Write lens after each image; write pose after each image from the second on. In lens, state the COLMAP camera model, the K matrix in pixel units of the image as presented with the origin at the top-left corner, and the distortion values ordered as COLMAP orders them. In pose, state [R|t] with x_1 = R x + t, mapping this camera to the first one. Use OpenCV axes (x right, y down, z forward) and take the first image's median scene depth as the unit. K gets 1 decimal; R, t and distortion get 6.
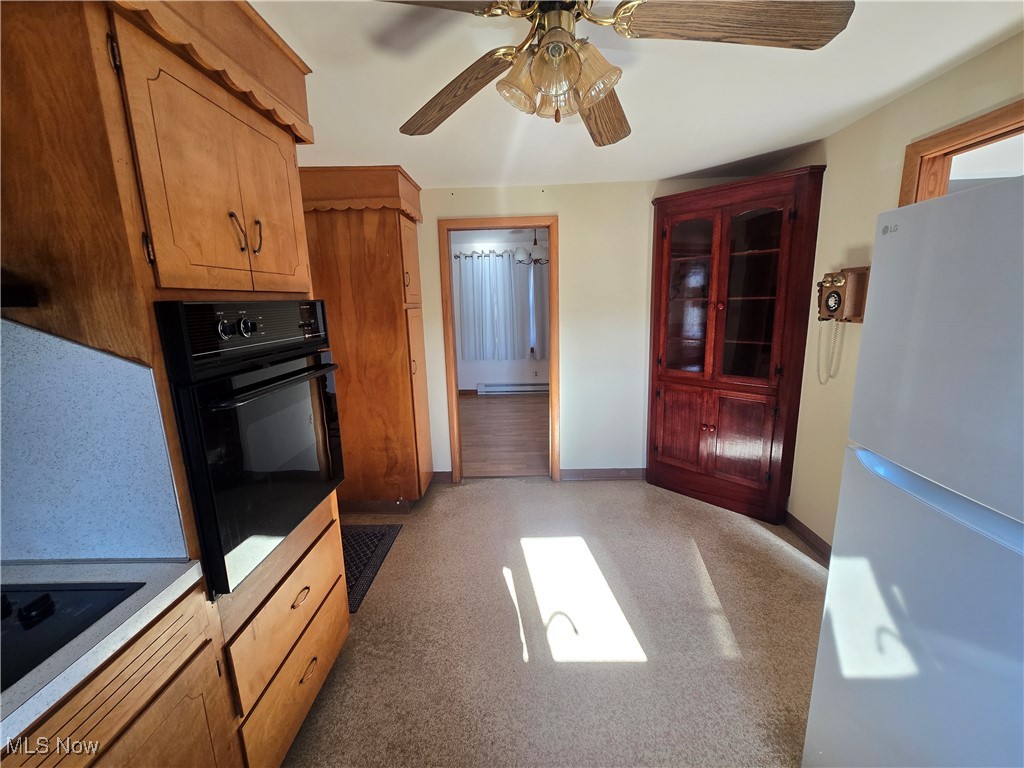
lens RADIAL K [[420.8, 0, 512.0], [0, 420.8, 384.0], [0, 0, 1]] dist [0.001168, -0.000004]
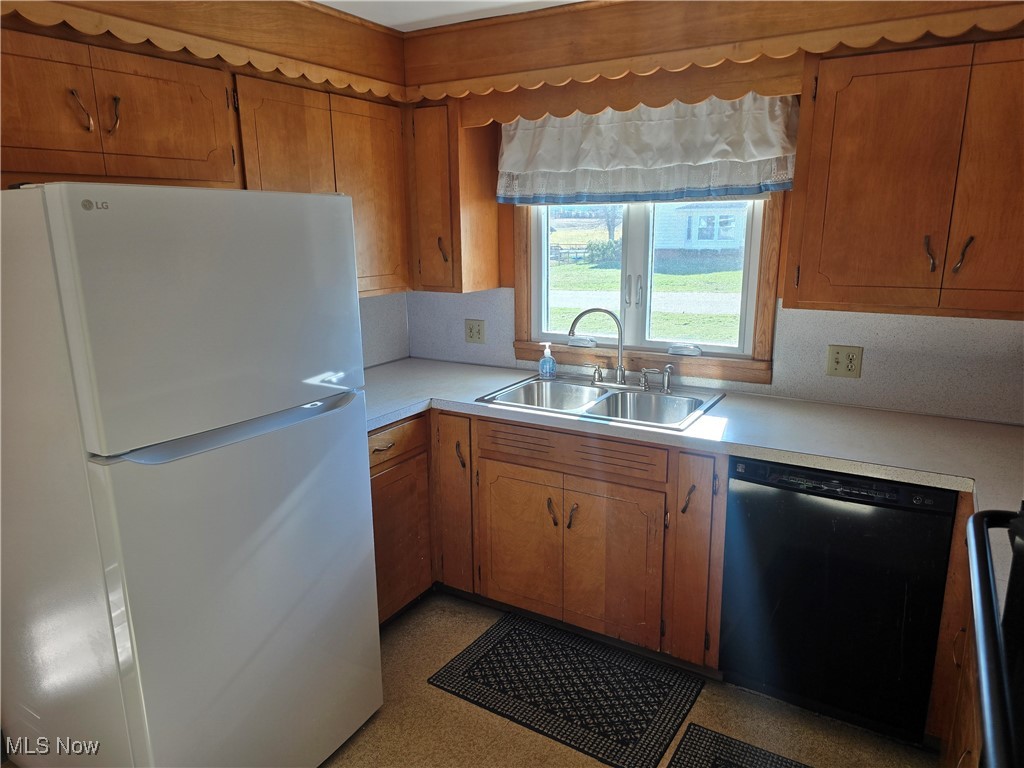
lens RADIAL K [[674.3, 0, 512.0], [0, 674.3, 384.0], [0, 0, 1]] dist [0.087816, -0.087372]
pose [[-0.861576, -0.080846, 0.501150, -0.263630], [0.129140, 0.919849, 0.370407, -0.191574], [-0.490928, 0.383852, -0.782079, 0.794458]]
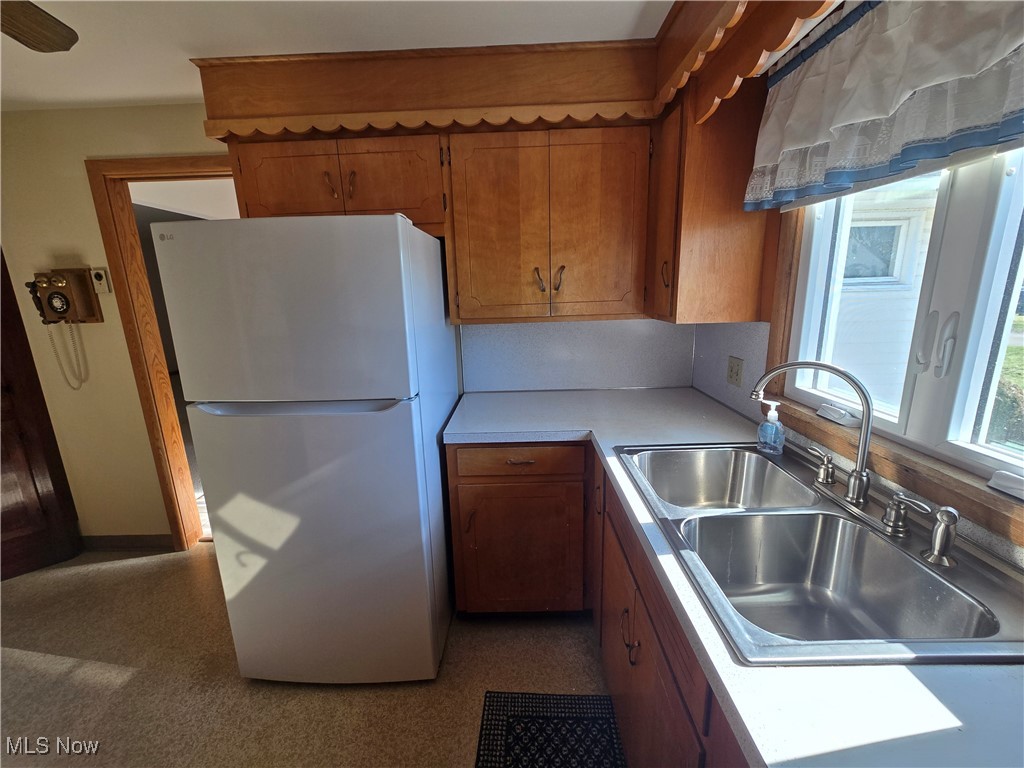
lens RADIAL K [[413.4, 0, 512.0], [0, 413.4, 384.0], [0, 0, 1]] dist [-0.002901, -0.000884]
pose [[-0.003657, -0.196323, 0.980532, -0.205305], [0.218123, 0.956772, 0.192379, 0.027993], [-0.975915, 0.214580, 0.039323, -0.008160]]
